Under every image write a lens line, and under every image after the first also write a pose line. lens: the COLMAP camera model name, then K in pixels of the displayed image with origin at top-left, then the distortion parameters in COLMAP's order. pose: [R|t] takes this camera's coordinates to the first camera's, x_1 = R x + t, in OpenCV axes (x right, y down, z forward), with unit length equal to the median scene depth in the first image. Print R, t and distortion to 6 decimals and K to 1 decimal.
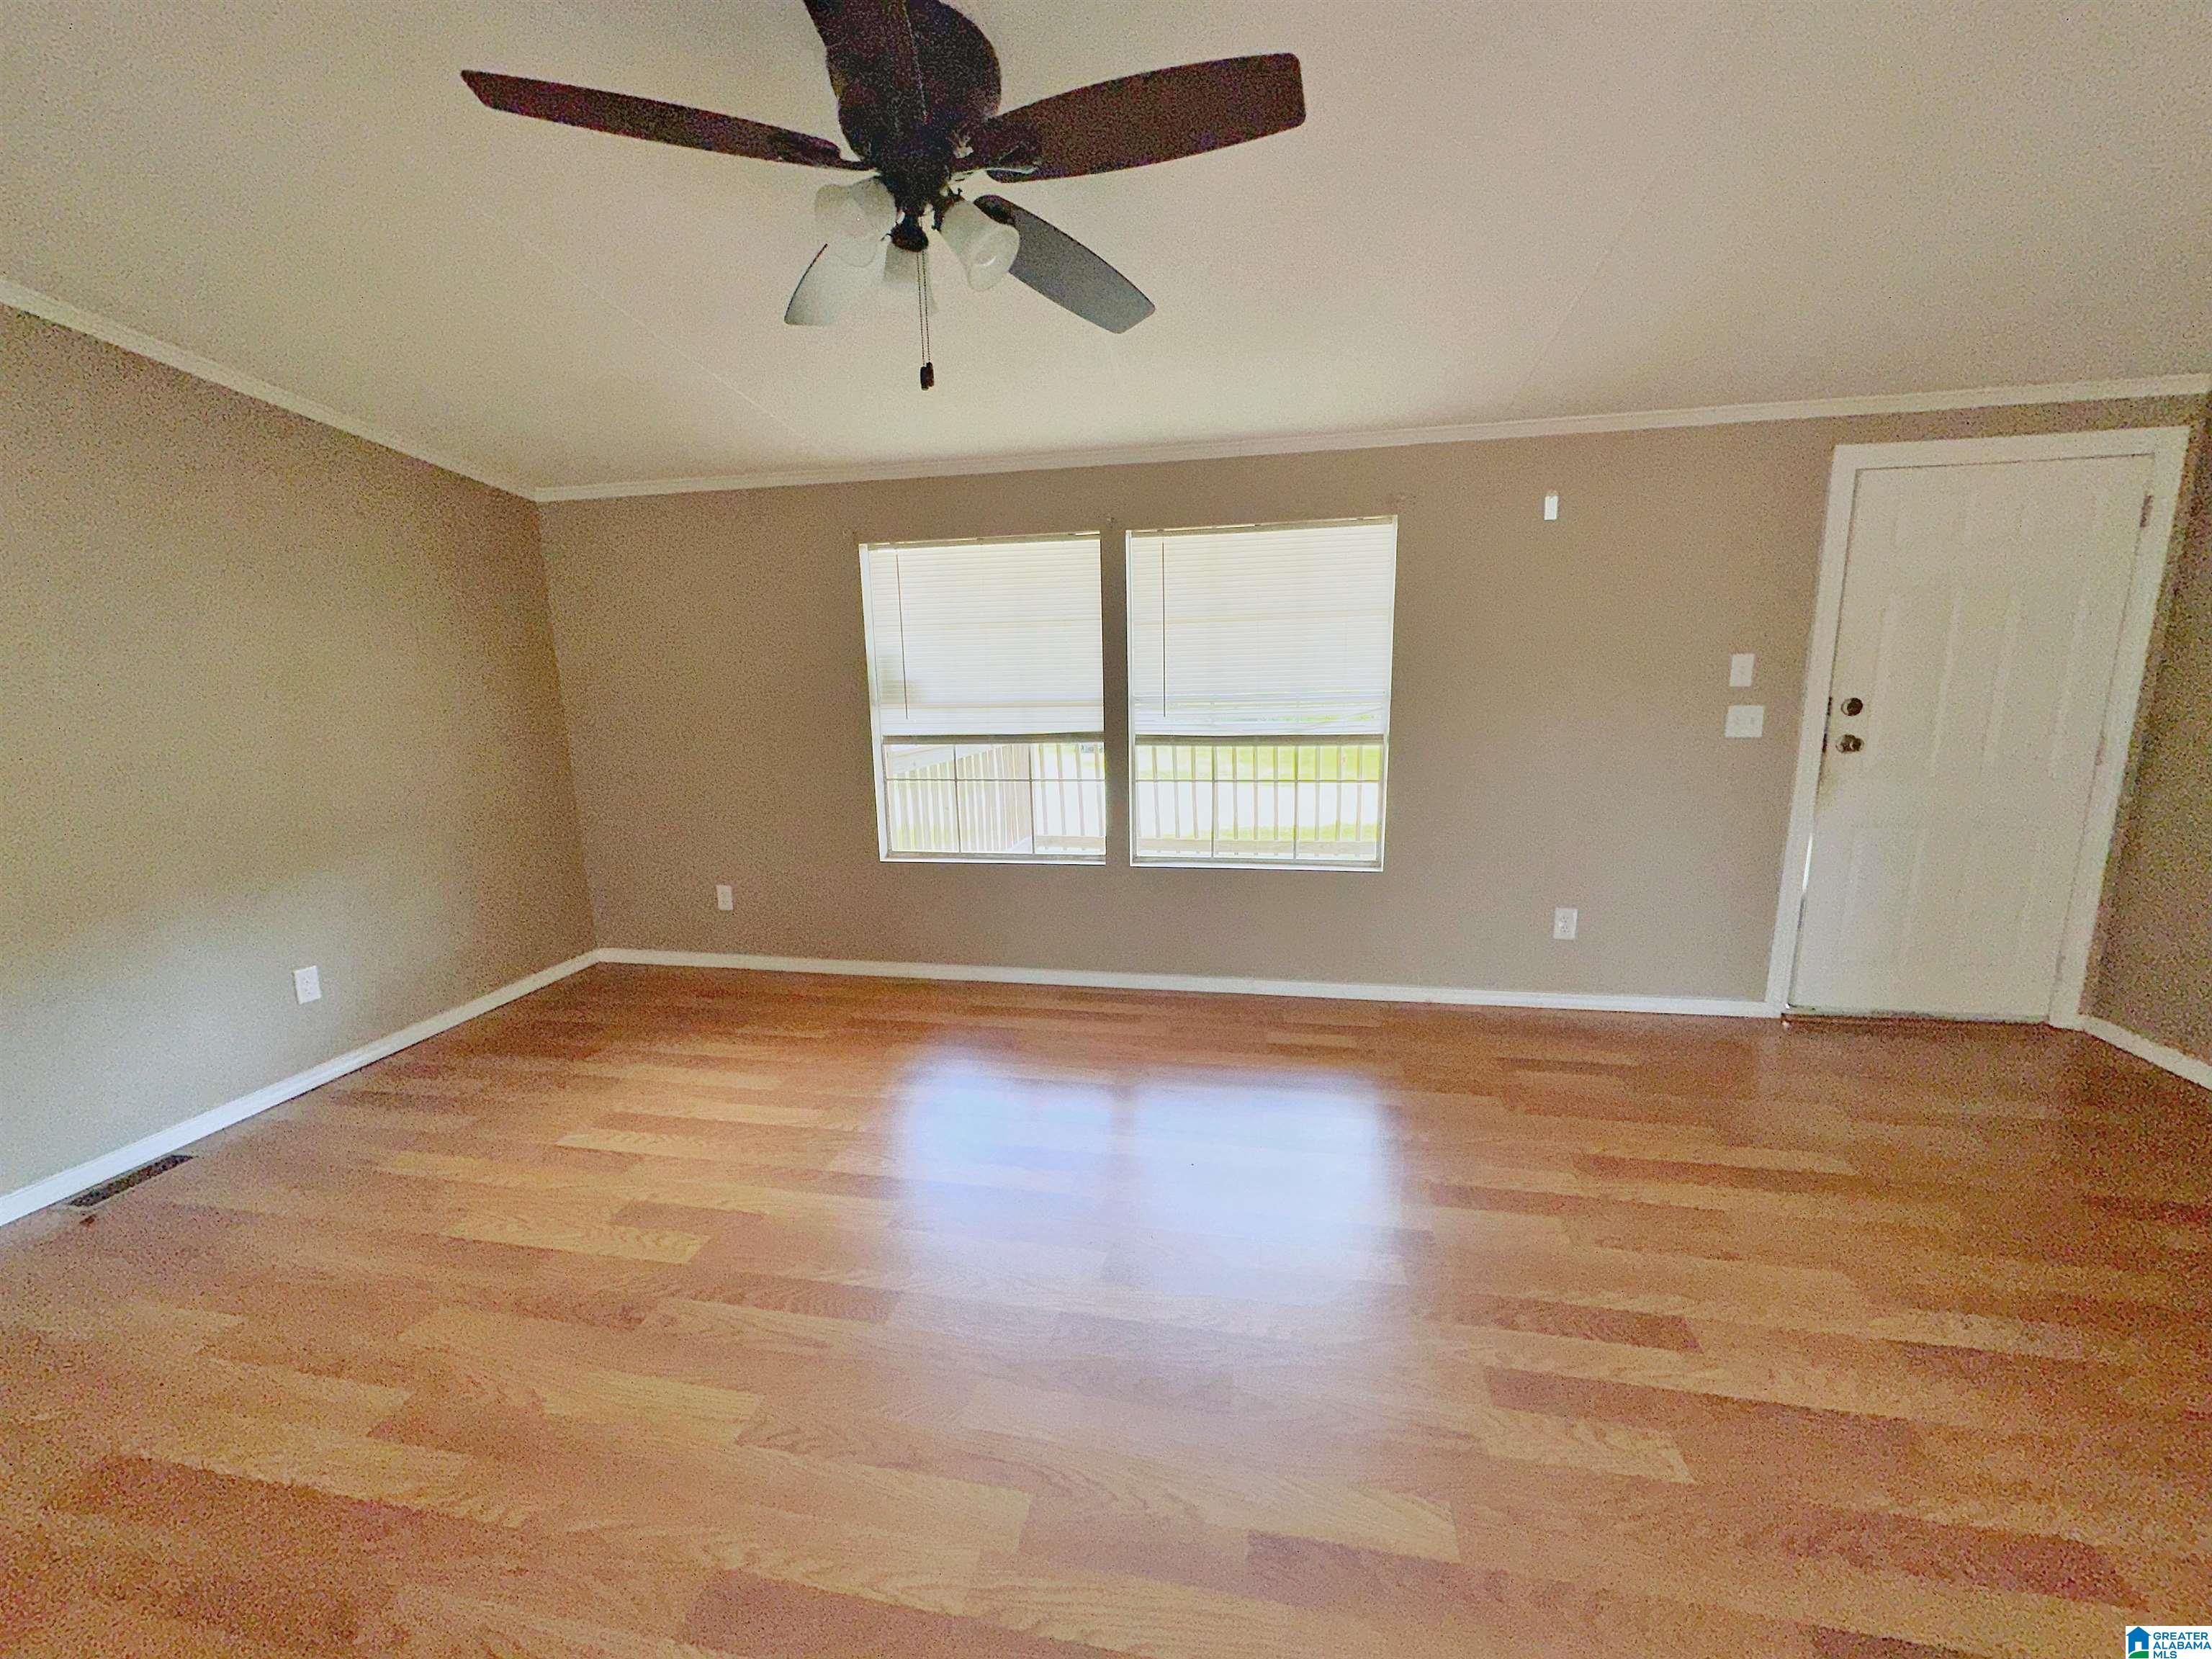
lens RADIAL K [[885.7, 0, 1106.1], [0, 885.7, 833.1], [0, 0, 1]] dist [-0.011089, 0.004780]
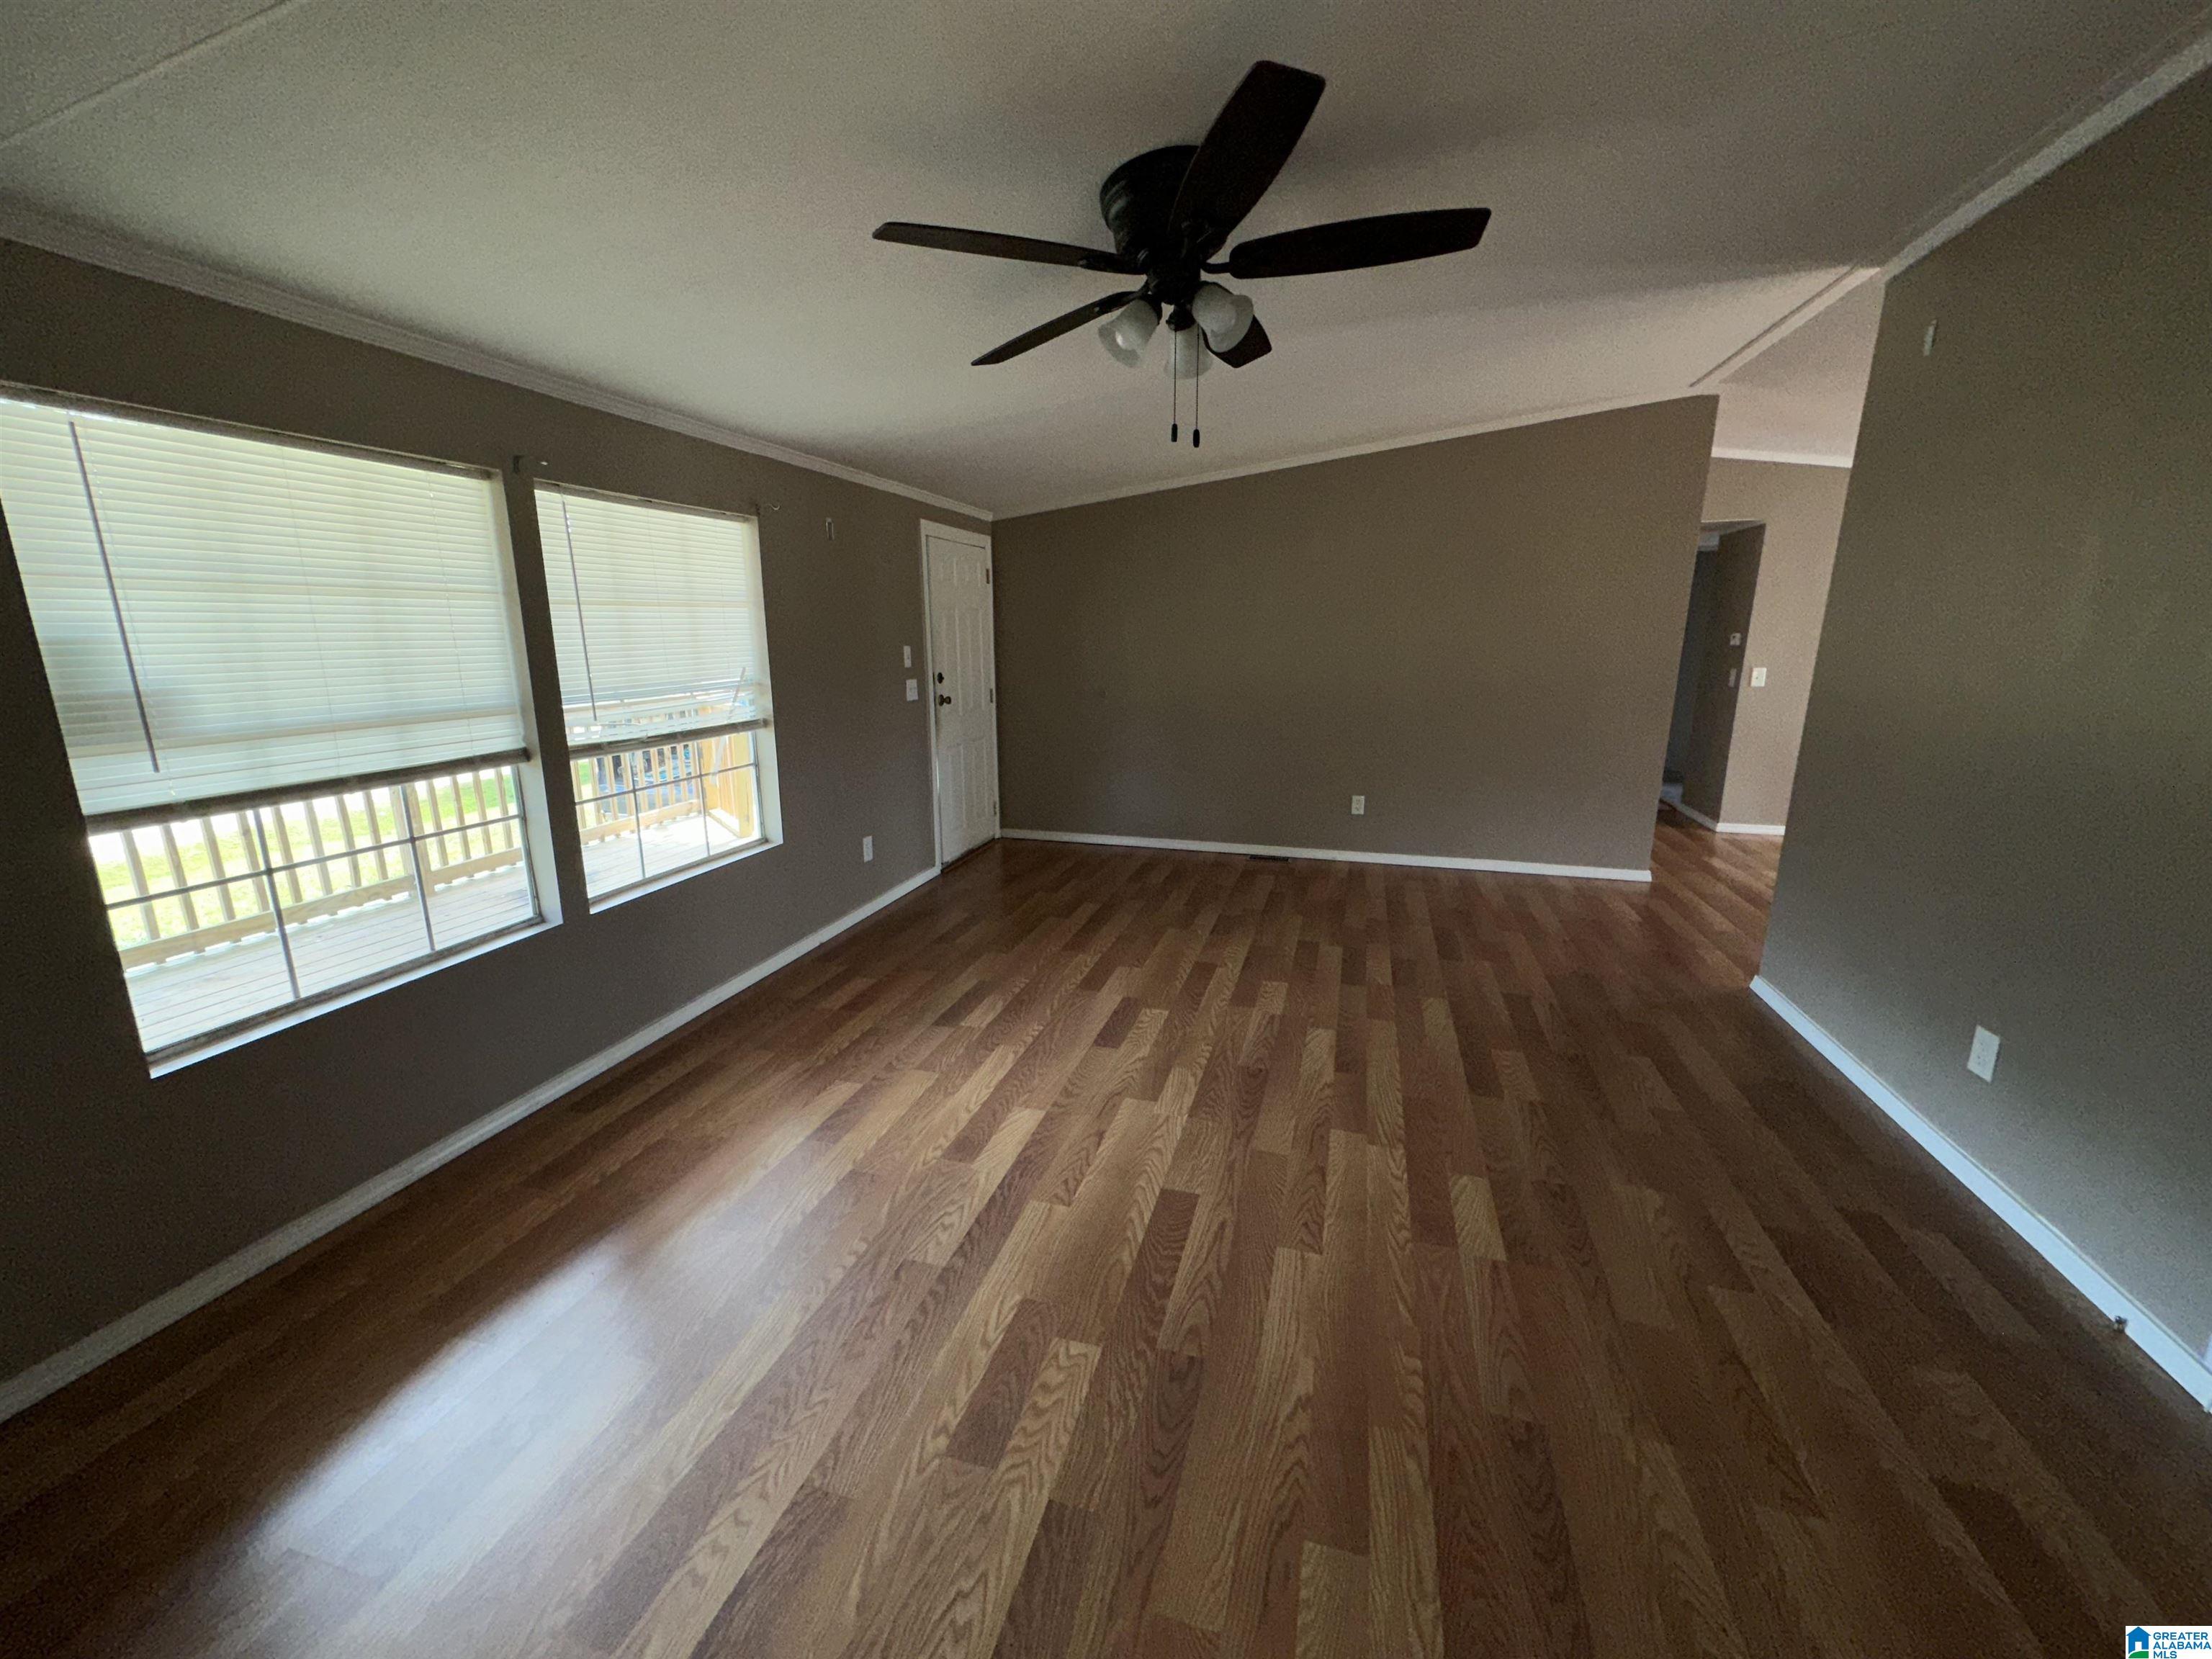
lens RADIAL K [[885.7, 0, 1106.1], [0, 885.7, 833.1], [0, 0, 1]] dist [-0.011089, 0.004780]
pose [[0.079162, -0.202138, 0.976152, -1.019737], [0.187738, 0.964726, 0.184547, -0.134984], [-0.979024, 0.168652, 0.114319, 0.674802]]
